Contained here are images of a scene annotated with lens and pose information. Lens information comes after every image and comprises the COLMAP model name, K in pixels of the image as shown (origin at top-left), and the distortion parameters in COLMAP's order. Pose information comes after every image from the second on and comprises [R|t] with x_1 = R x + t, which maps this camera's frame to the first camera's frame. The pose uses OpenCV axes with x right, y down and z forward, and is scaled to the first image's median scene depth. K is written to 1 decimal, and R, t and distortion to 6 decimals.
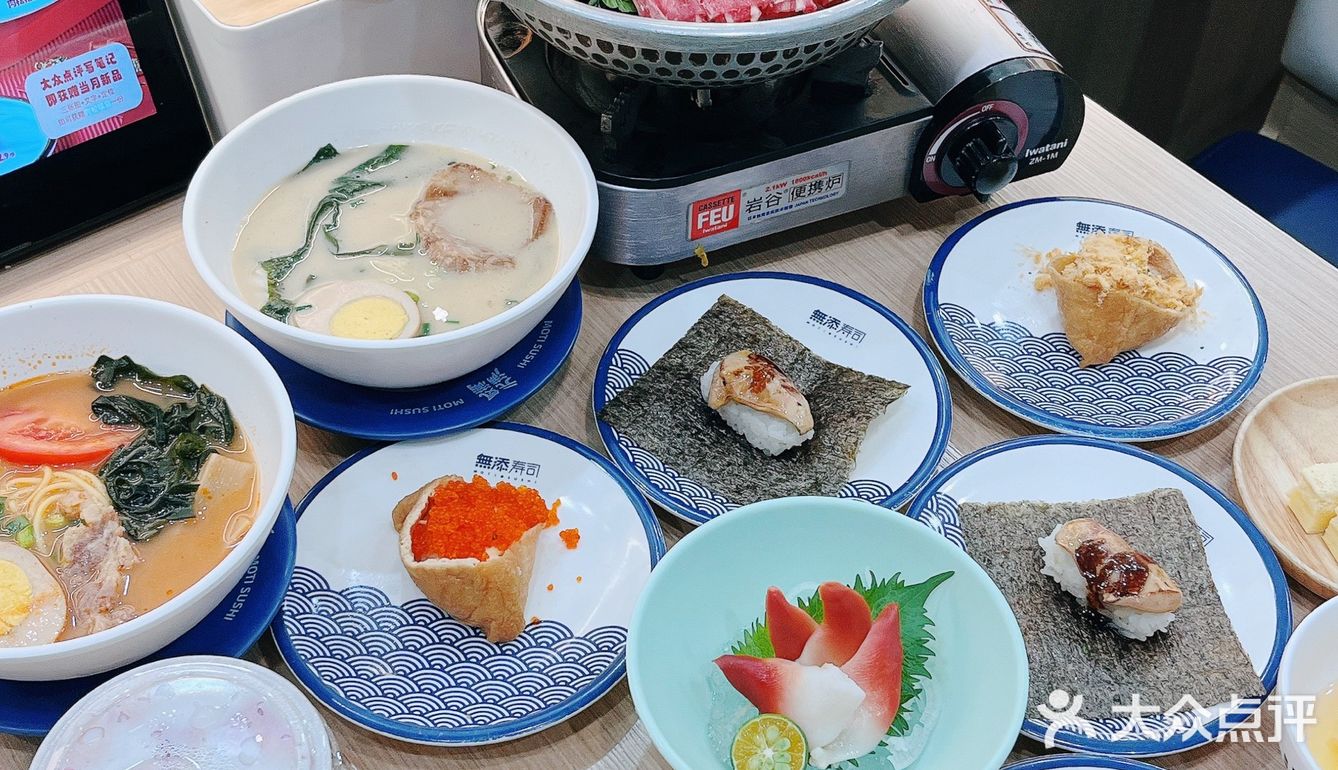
lens RADIAL K [[1188.8, 0, 674.0], [0, 1188.8, 383.5], [0, 0, 1]] dist [0.001499, 0.000842]
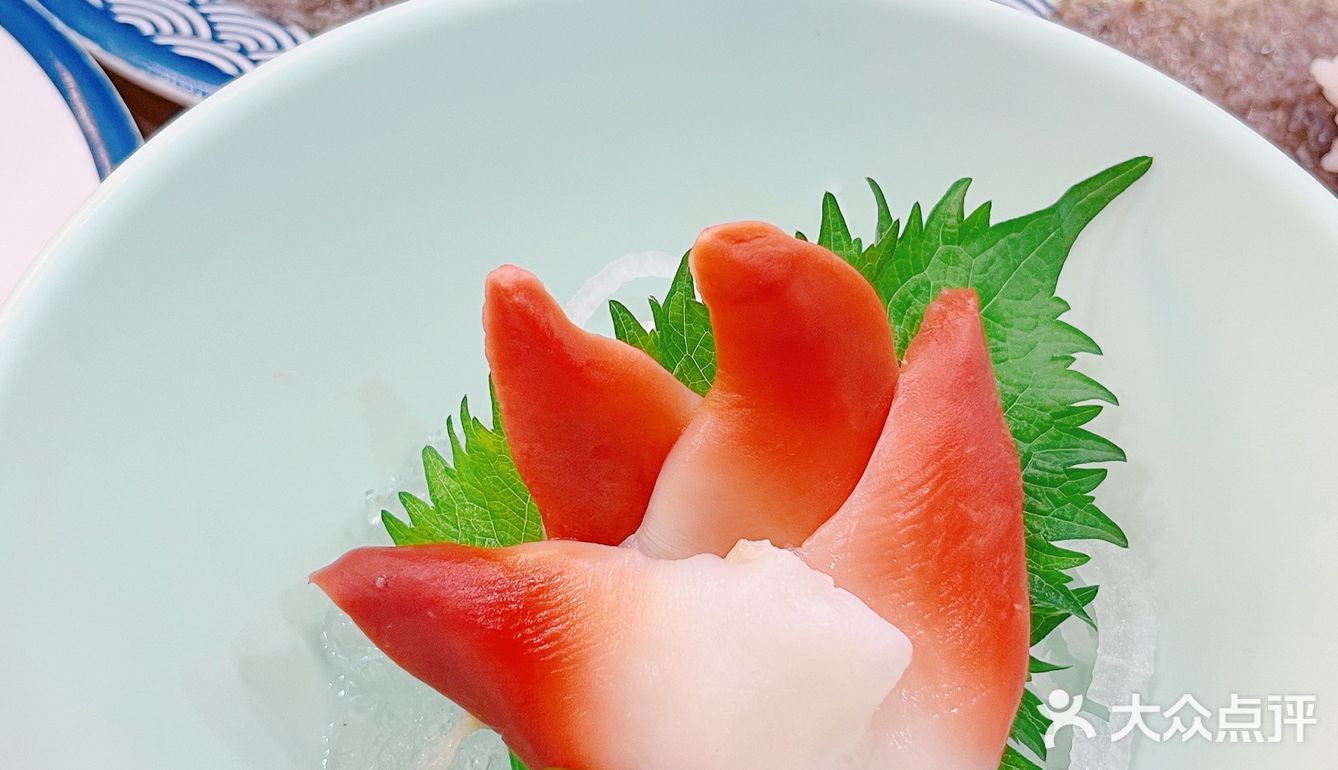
lens RADIAL K [[1251.7, 0, 670.0], [0, 1251.7, 385.8], [0, 0, 1]] dist [0.001259, 0.000000]
pose [[0.981498, -0.114298, 0.153615, 0.073282], [0.083530, 0.977514, 0.193623, 0.146029], [-0.172292, -0.177209, 0.968975, 0.732578]]
